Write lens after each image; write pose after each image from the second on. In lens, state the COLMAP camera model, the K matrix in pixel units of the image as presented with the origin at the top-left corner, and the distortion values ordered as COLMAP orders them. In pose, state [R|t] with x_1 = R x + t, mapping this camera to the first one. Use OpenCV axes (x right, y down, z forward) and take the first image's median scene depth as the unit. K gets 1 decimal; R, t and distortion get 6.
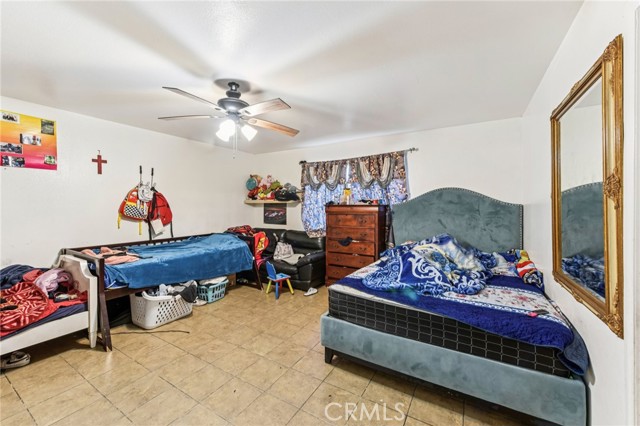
lens RADIAL K [[260.1, 0, 322.4], [0, 260.1, 203.8], [0, 0, 1]] dist [-0.001492, -0.000260]
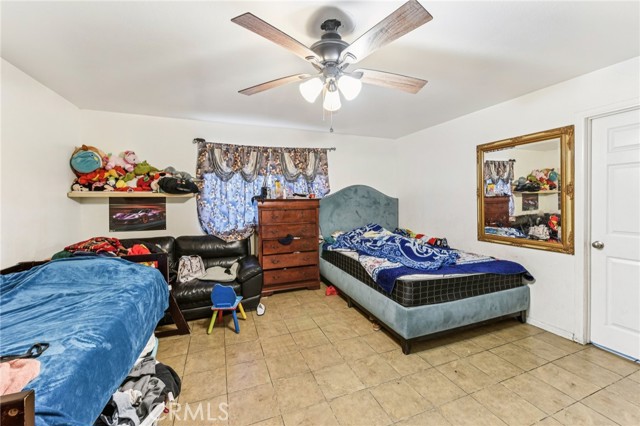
lens RADIAL K [[257.0, 0, 318.3], [0, 257.0, 203.2], [0, 0, 1]] dist [0.000617, -0.000226]
pose [[0.608323, -0.014279, 0.793561, -0.511334], [0.001861, 0.999861, 0.016565, 0.003280], [-0.793687, -0.008600, 0.608265, 0.350878]]
